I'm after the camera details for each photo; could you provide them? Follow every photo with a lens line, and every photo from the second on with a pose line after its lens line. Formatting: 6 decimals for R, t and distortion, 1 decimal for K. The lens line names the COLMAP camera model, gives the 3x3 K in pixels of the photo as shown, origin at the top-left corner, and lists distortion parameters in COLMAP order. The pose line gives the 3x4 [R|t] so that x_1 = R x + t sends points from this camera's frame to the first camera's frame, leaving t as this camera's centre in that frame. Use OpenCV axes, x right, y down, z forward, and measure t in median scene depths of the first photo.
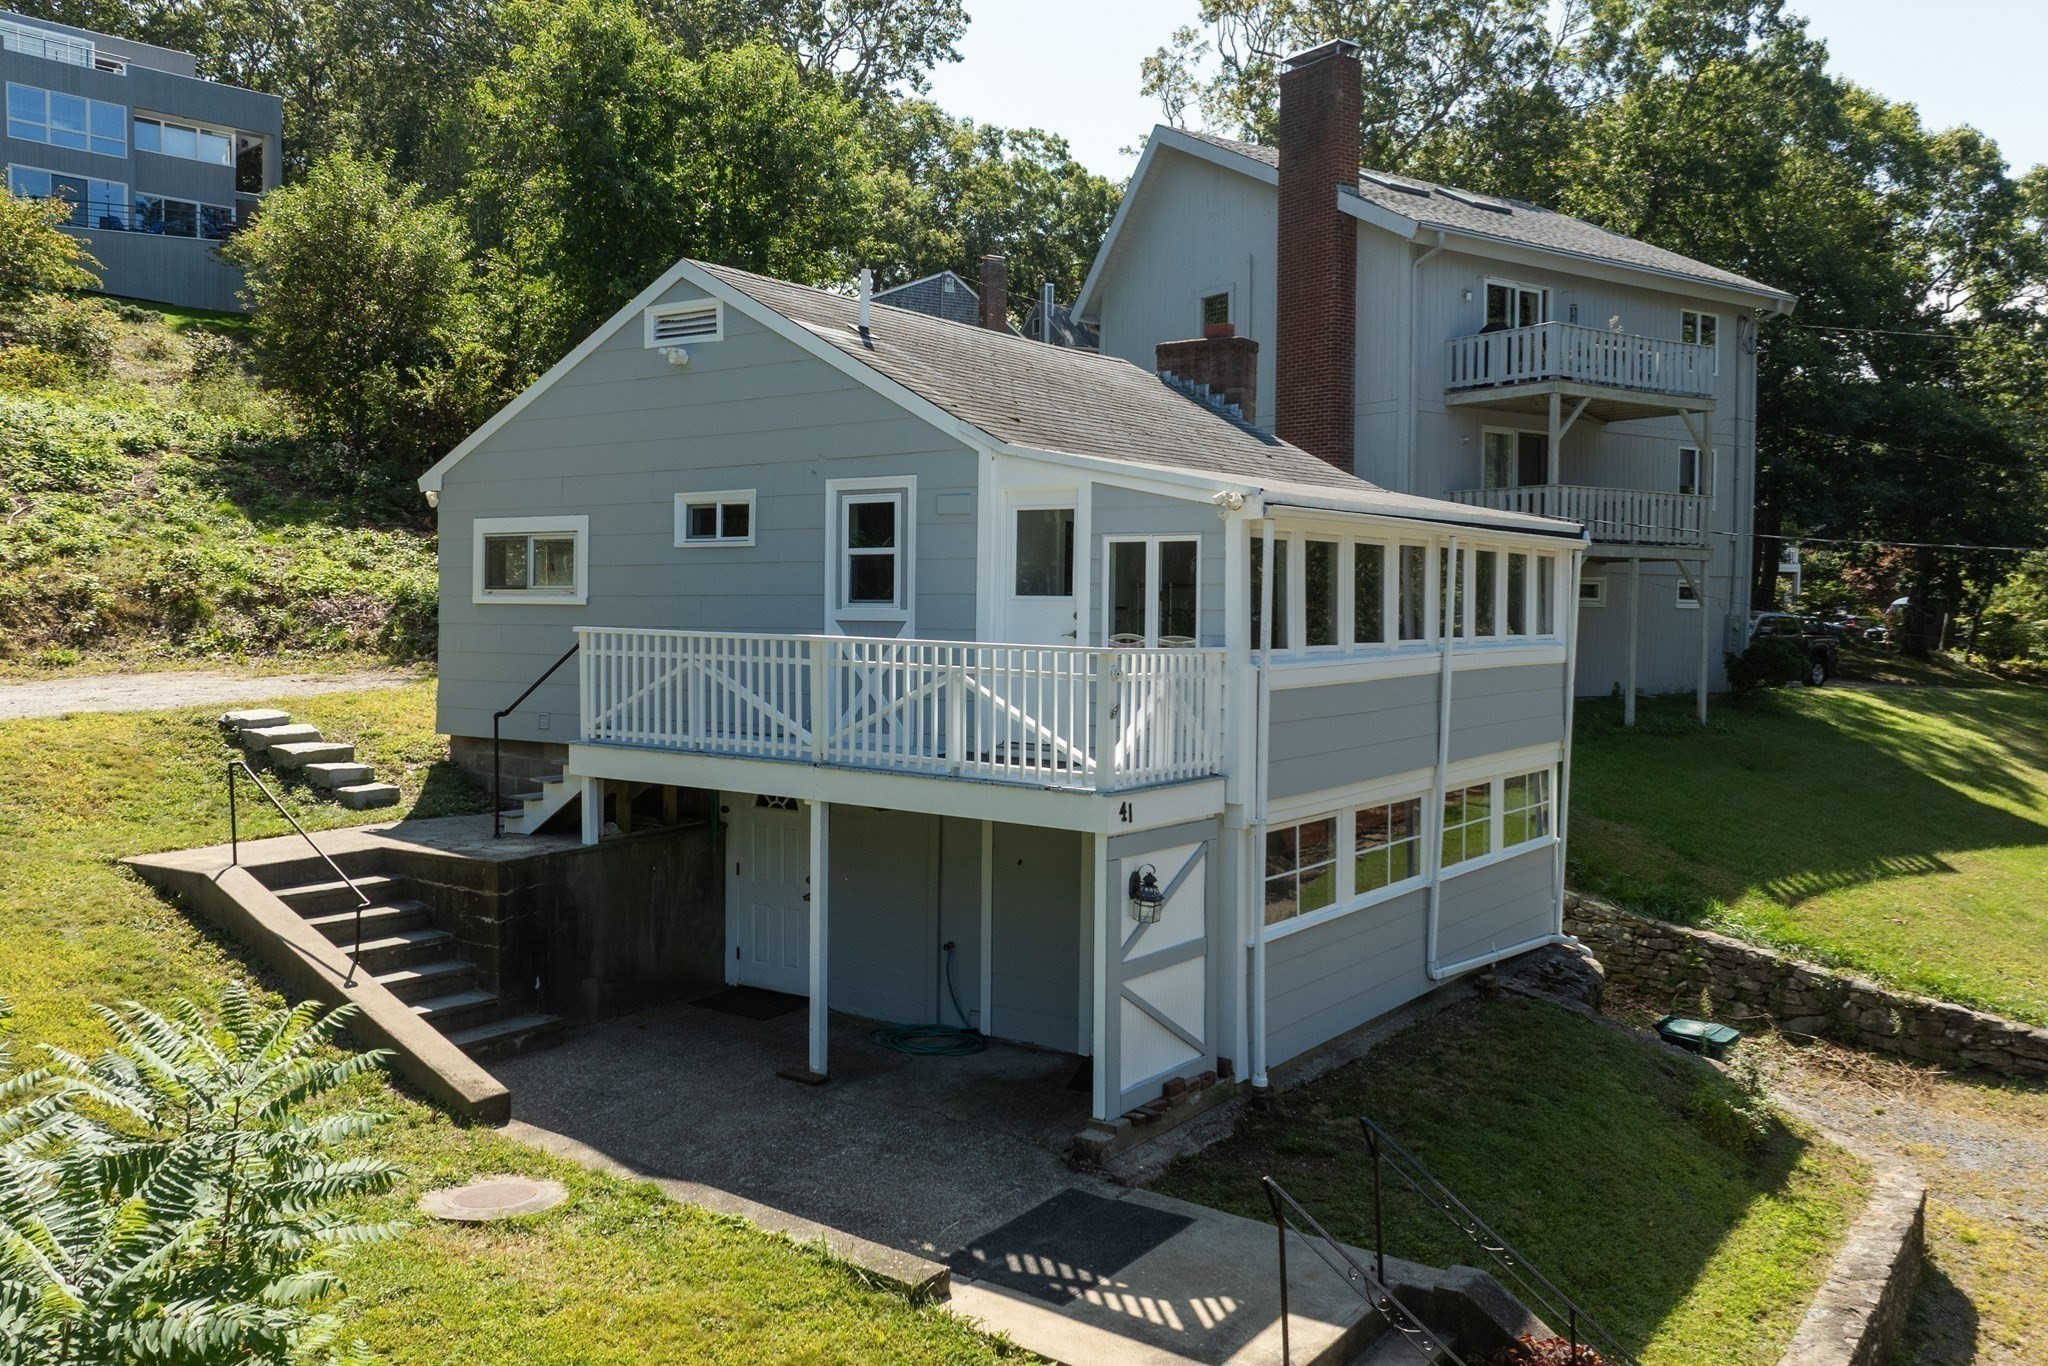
lens RADIAL K [[1698.2, 0, 1024.0], [0, 1698.2, 683.0], [0, 0, 1]] dist [-0.038531, 0.018124]
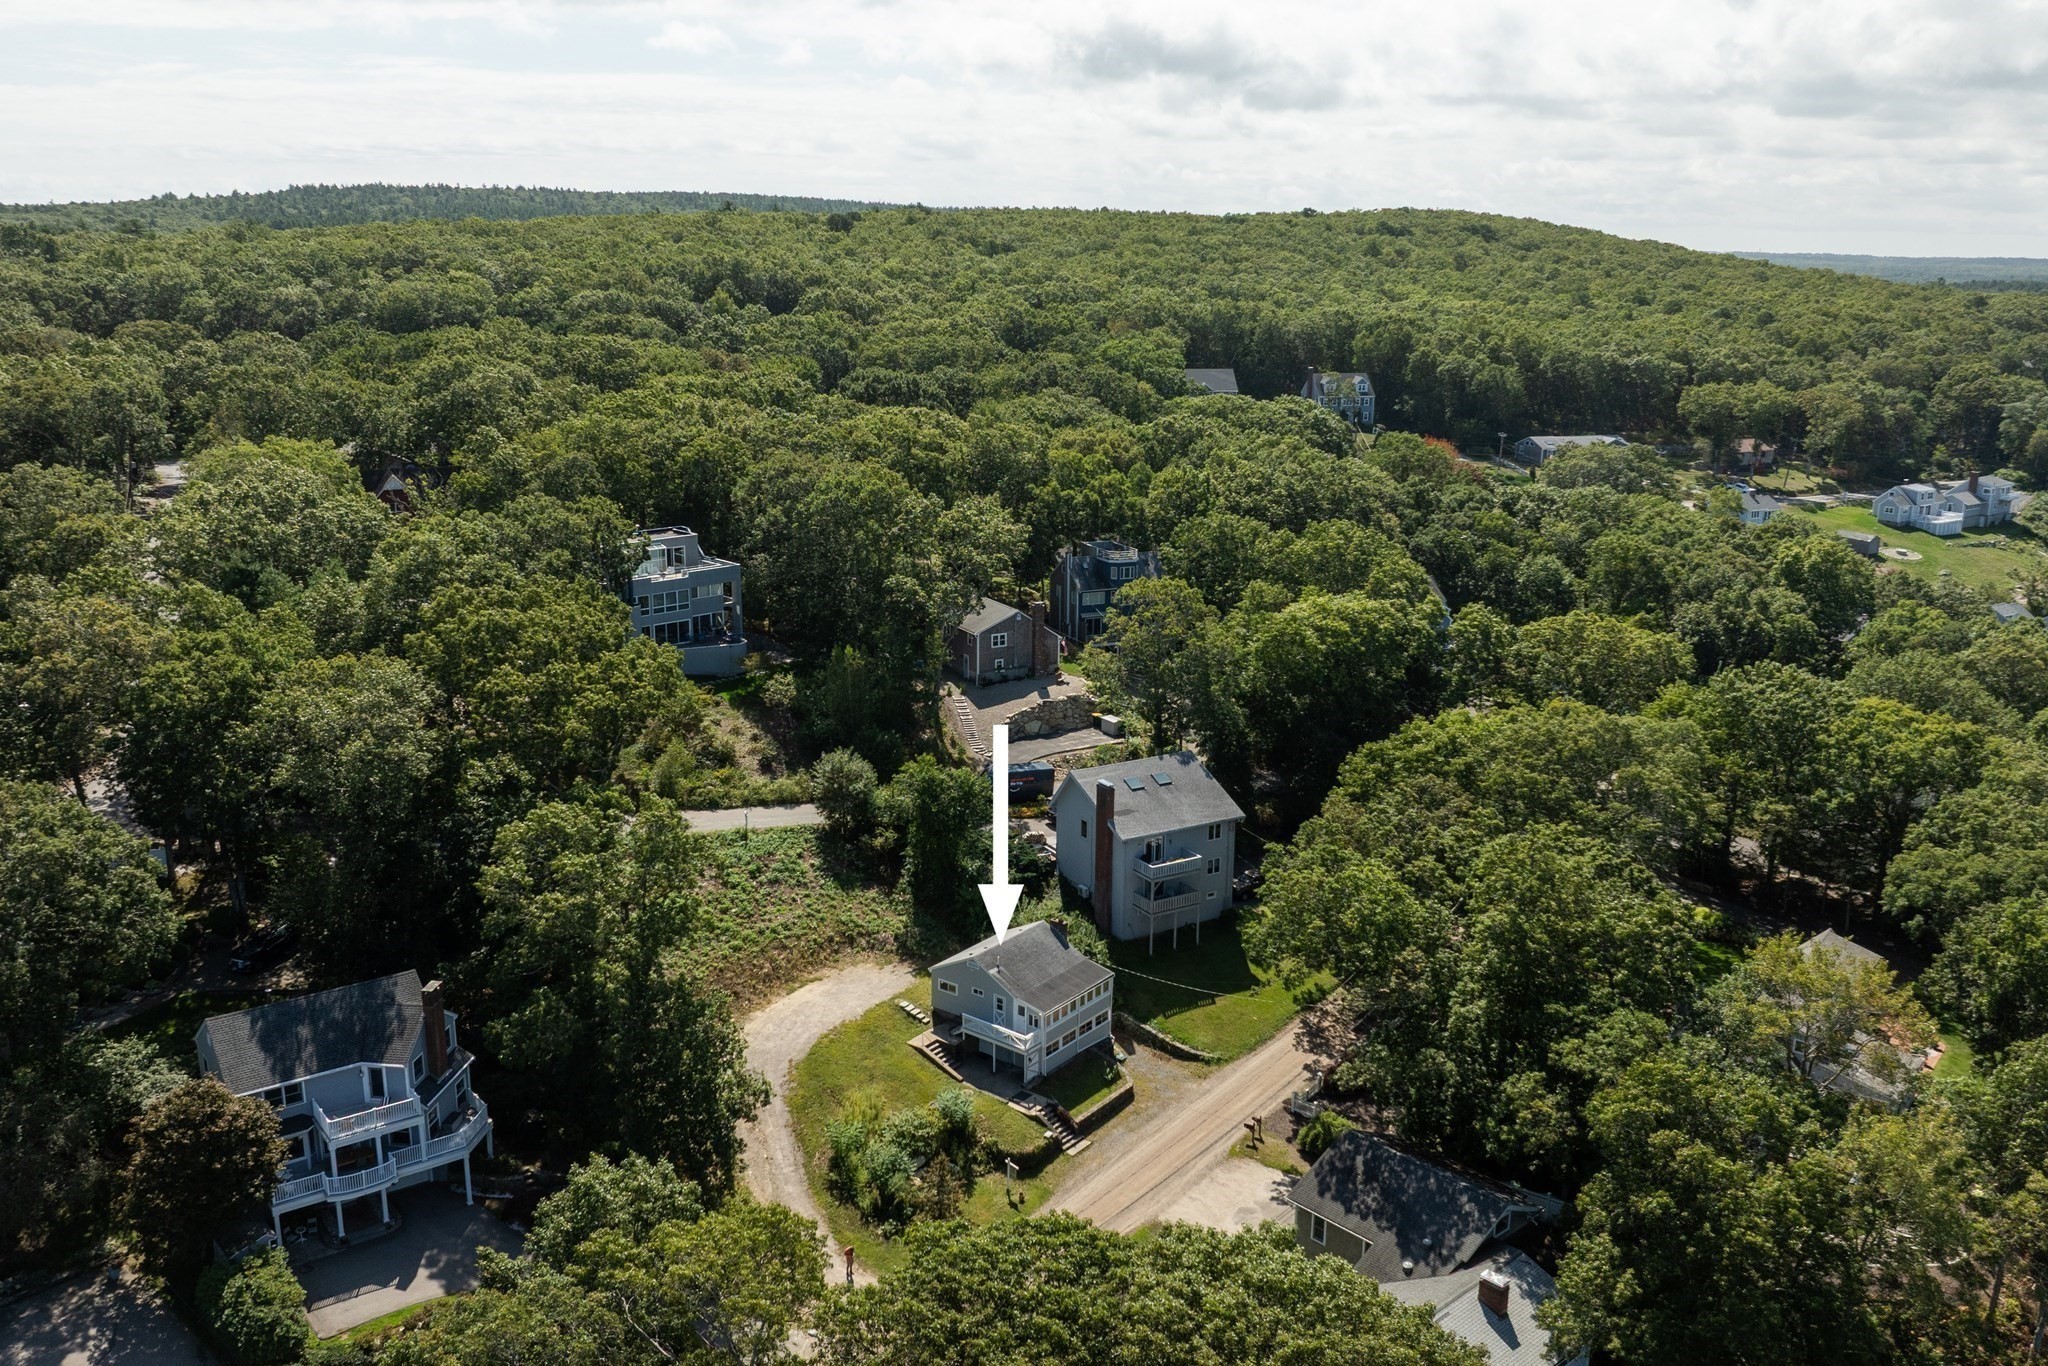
lens RADIAL K [[1694.4, 0, 1041.1], [0, 1694.4, 681.7], [0, 0, 1]] dist [-0.034050, 0.016695]
pose [[0.999077, 0.012883, -0.040982, 0.259142], [-0.003818, 0.976827, 0.213996, -2.080358], [0.042789, -0.213642, 0.975975, -4.074108]]
